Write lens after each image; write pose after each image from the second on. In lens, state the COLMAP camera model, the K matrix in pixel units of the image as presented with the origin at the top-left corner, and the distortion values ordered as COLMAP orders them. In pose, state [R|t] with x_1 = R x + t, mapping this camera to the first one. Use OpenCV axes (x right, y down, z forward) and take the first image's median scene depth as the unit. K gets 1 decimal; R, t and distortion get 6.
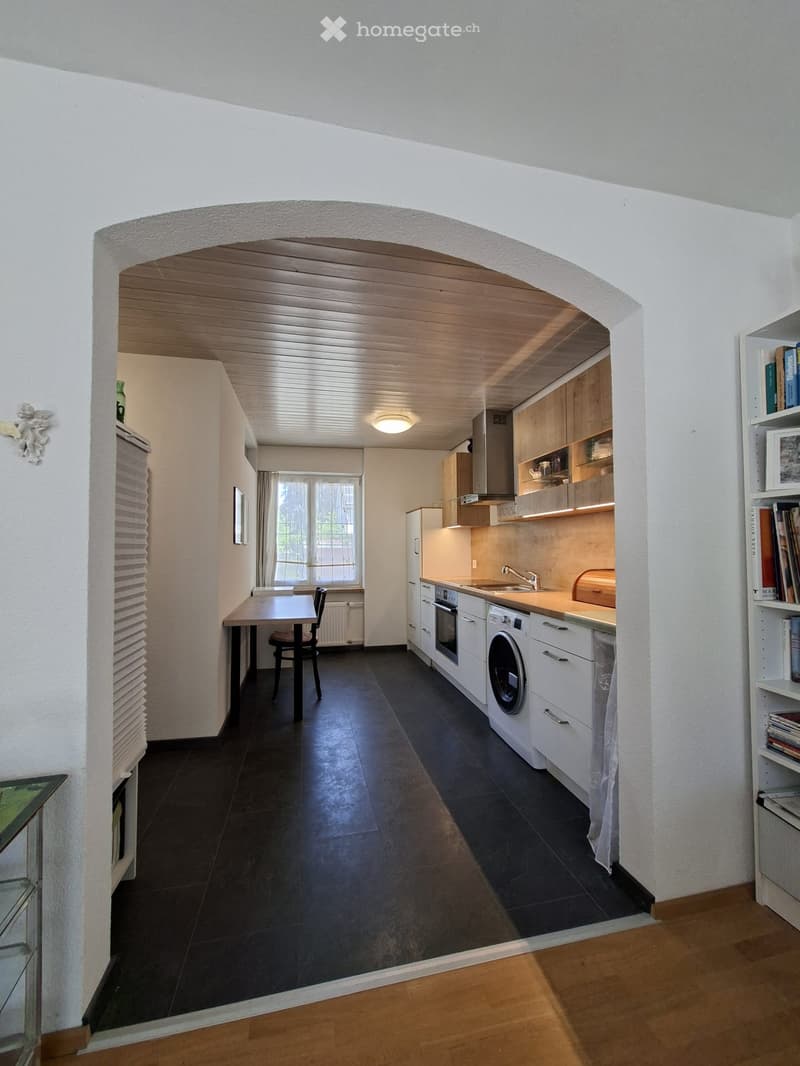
lens RADIAL K [[415.2, 0, 397.7], [0, 415.2, 537.2], [0, 0, 1]] dist [-0.000251, -0.000069]
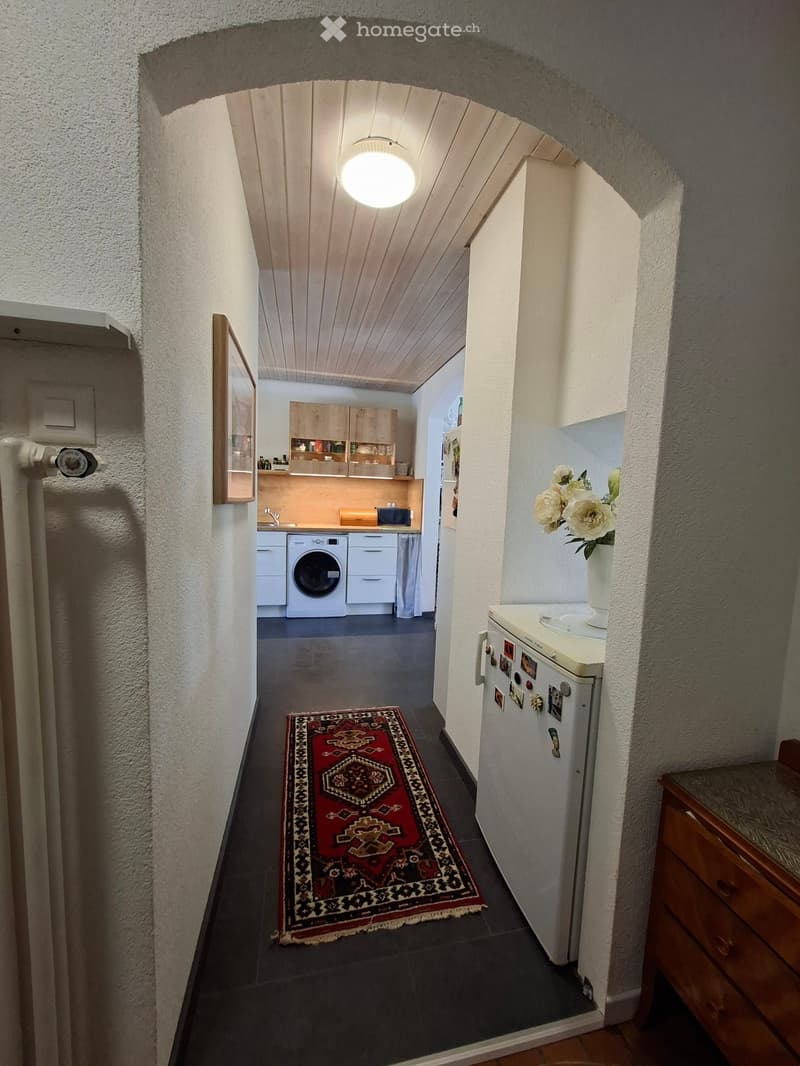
lens RADIAL K [[415.2, 0, 397.7], [0, 415.2, 537.2], [0, 0, 1]] dist [-0.000251, -0.000069]
pose [[-0.015359, -0.092594, 0.995585, -0.943026], [-0.065487, 0.993658, 0.091405, 0.011322], [-0.997735, -0.063794, -0.021325, 0.514714]]
